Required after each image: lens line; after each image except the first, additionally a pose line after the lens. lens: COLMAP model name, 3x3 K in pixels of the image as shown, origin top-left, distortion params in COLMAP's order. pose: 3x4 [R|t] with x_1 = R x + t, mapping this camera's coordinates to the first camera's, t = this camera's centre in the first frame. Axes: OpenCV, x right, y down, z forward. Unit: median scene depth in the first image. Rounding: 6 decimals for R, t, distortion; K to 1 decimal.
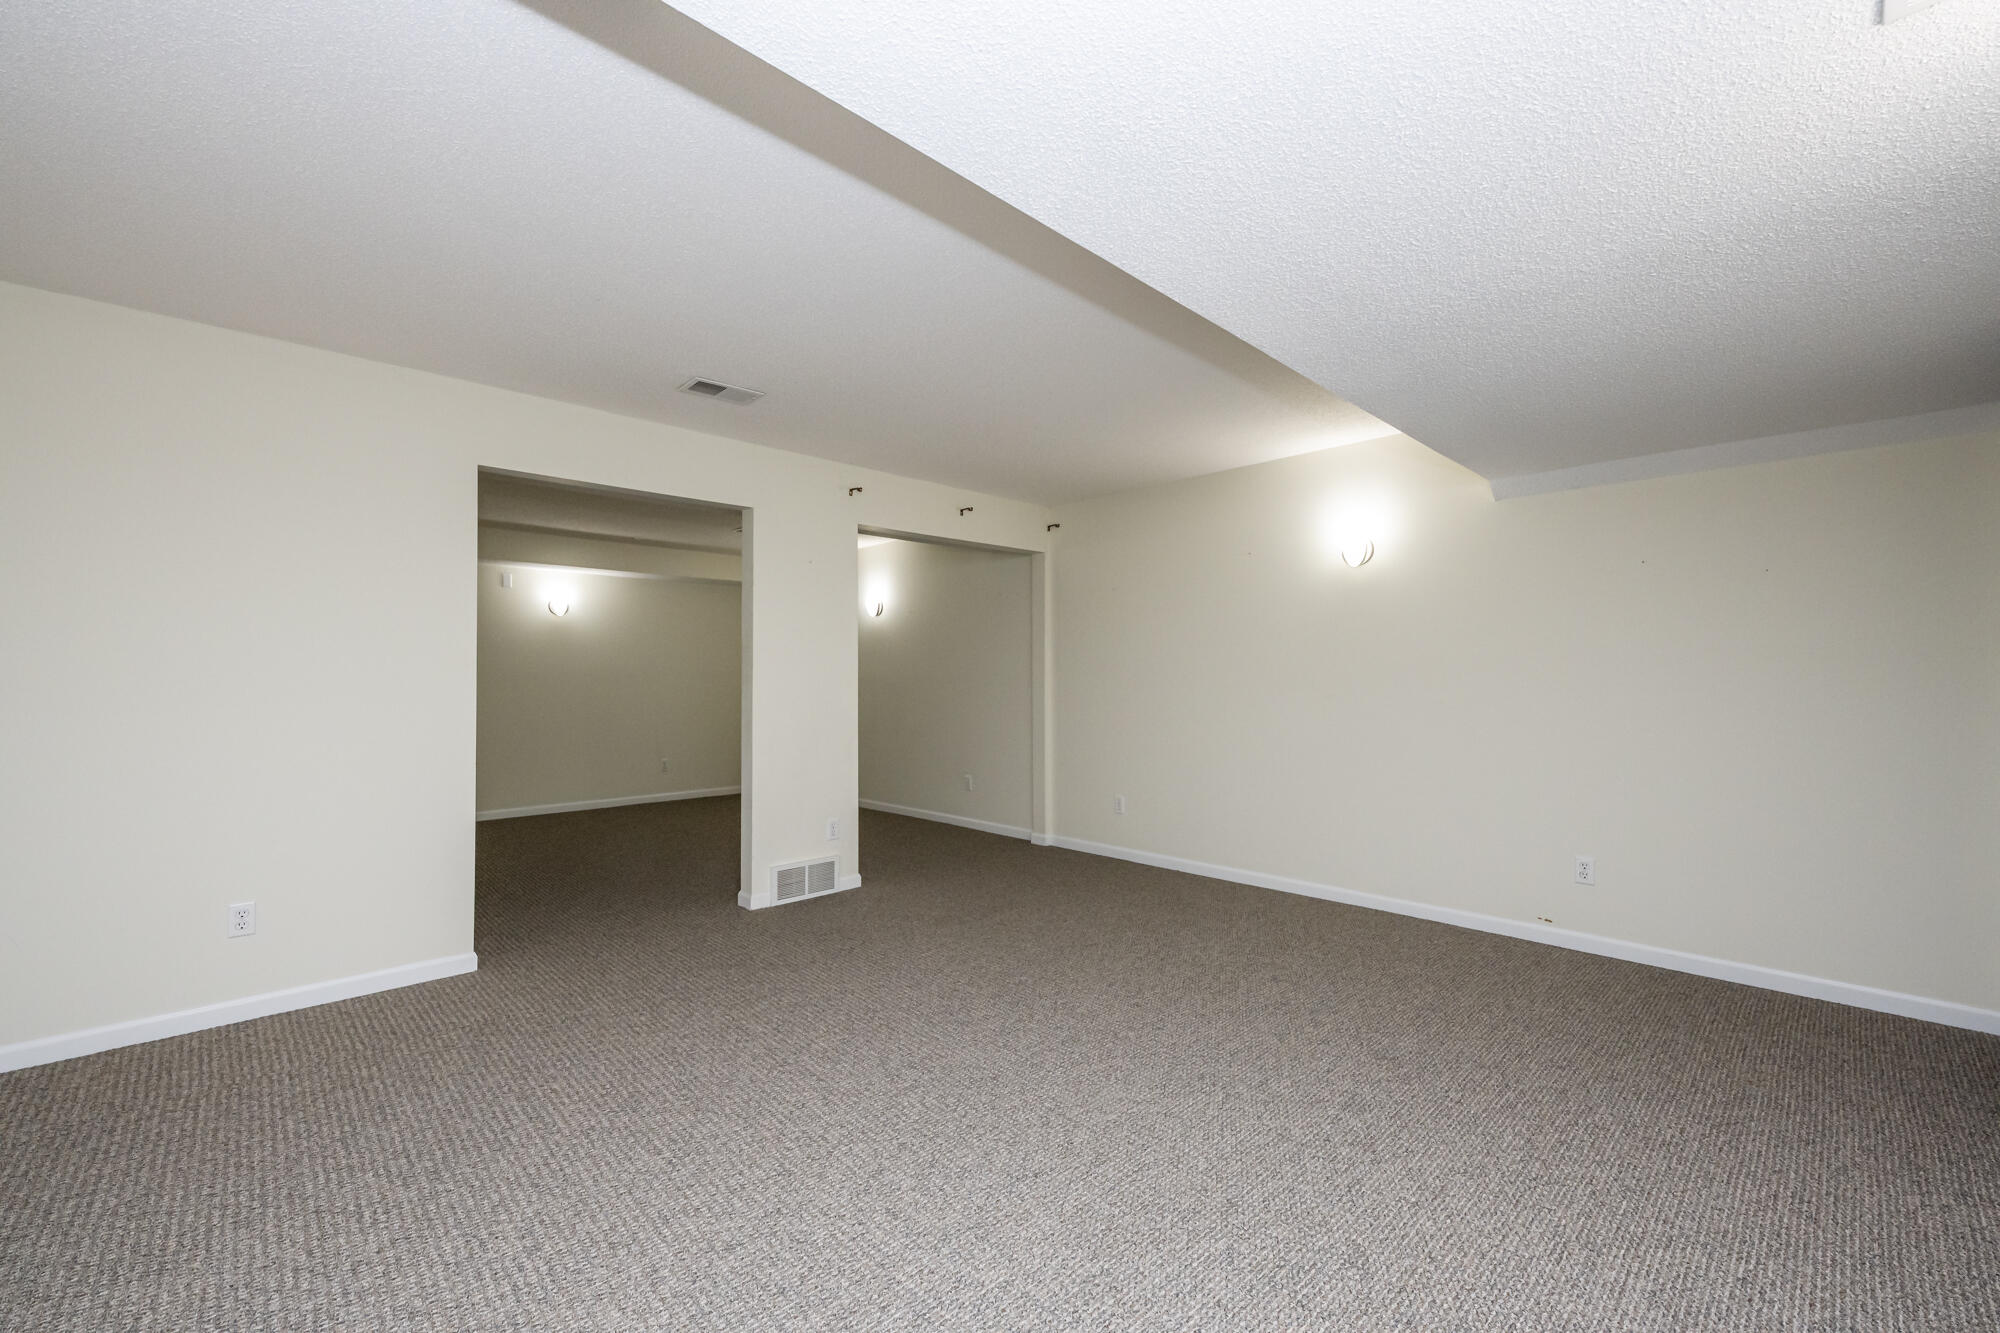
lens RADIAL K [[800.3, 0, 1001.7], [0, 800.3, 670.2], [0, 0, 1]] dist [0.000404, 0.000007]
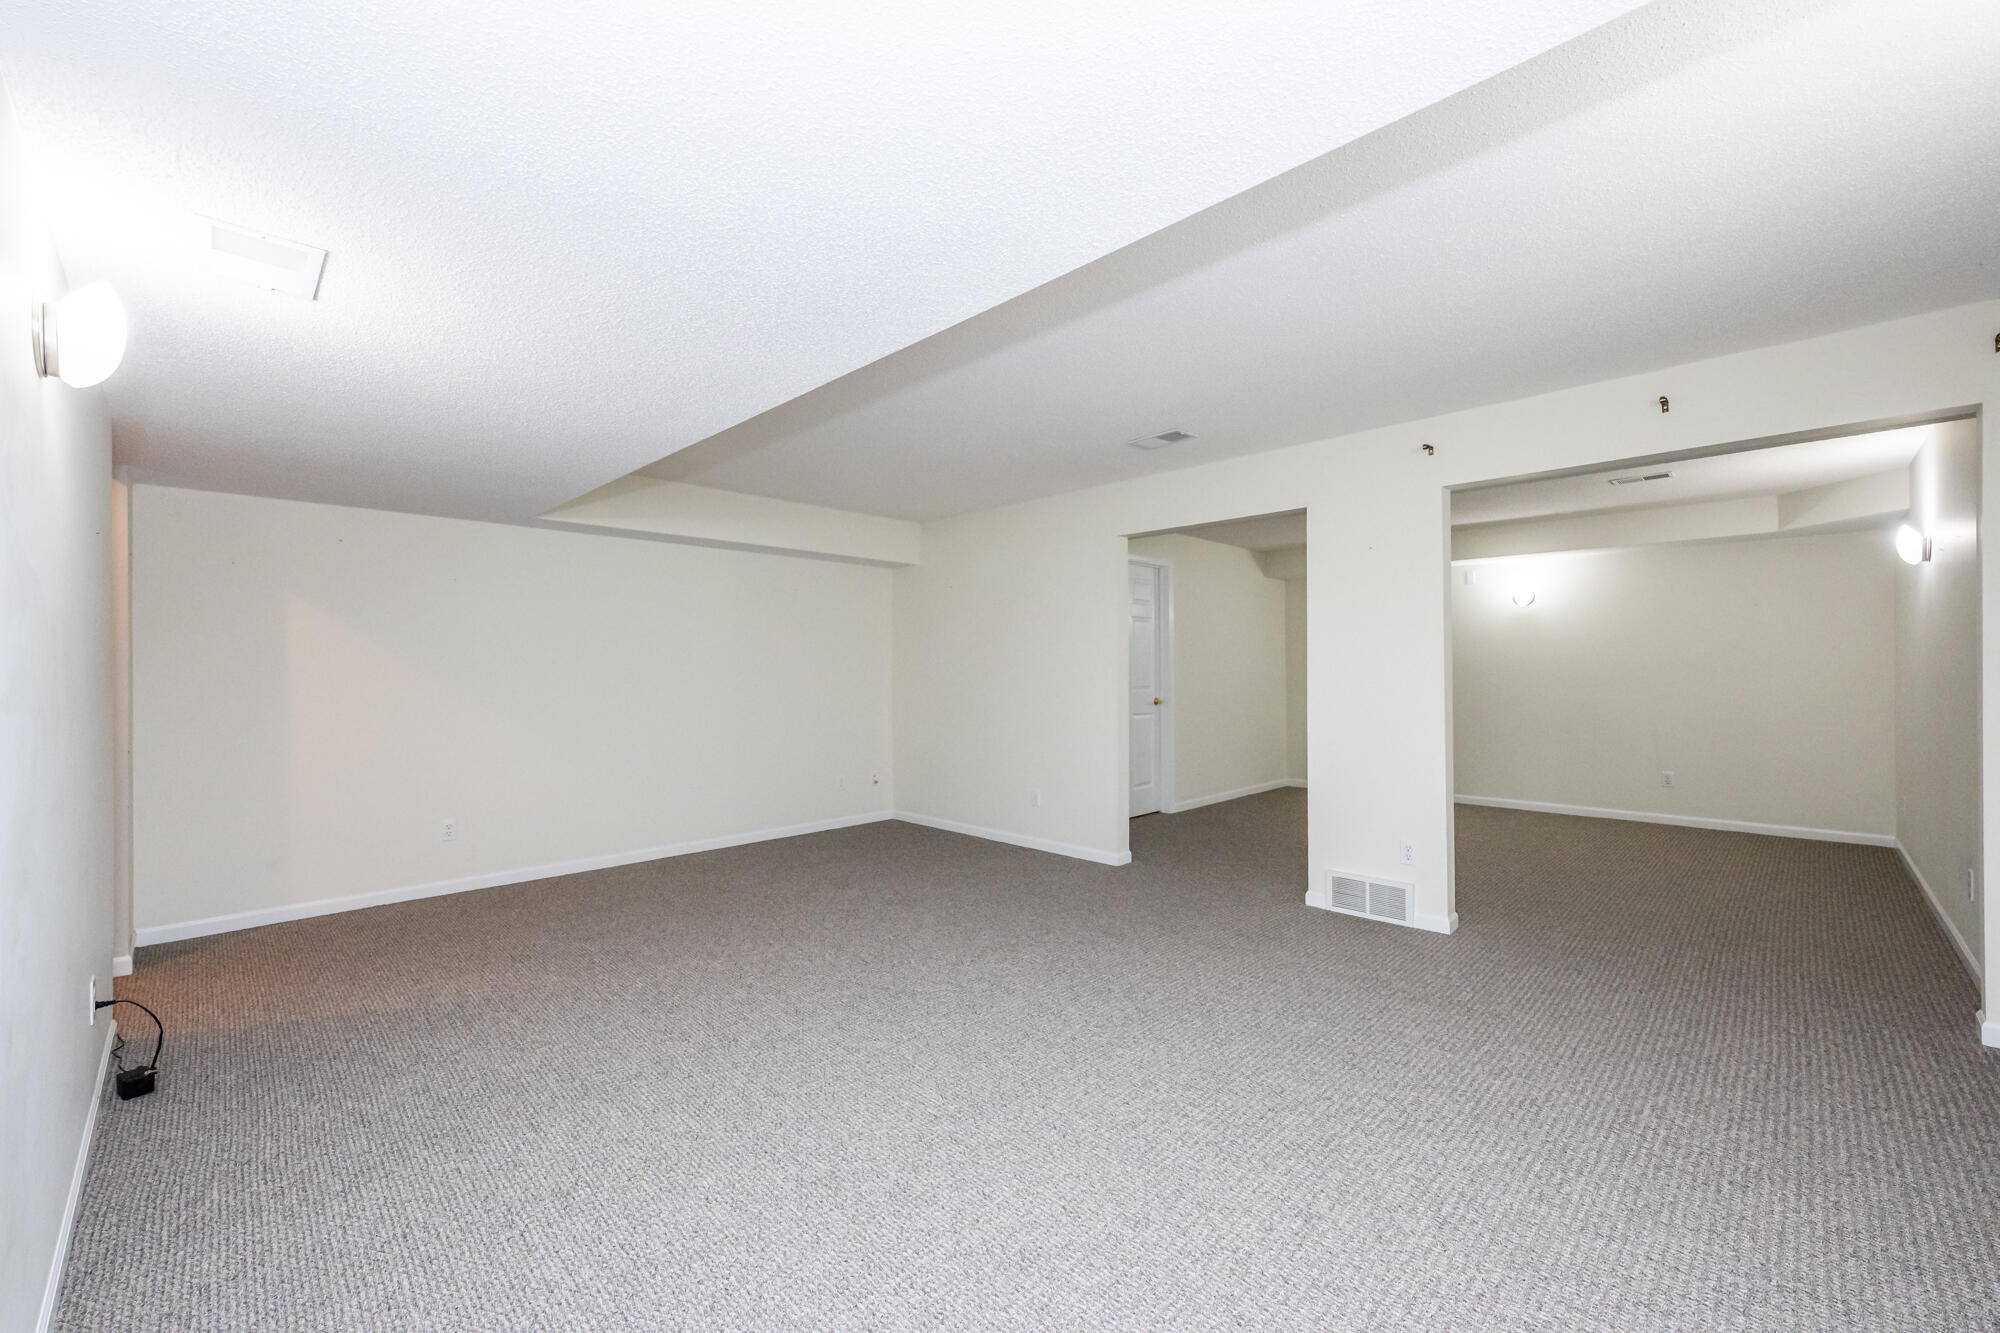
lens RADIAL K [[800.3, 0, 1001.6], [0, 800.3, 666.4], [0, 0, 1]] dist [0.000404, 0.000007]
pose [[0.032422, 0.001003, -0.999474, 0.655734], [0.012725, 0.999918, 0.001416, -0.009303], [0.999393, -0.012764, 0.032407, 0.551302]]
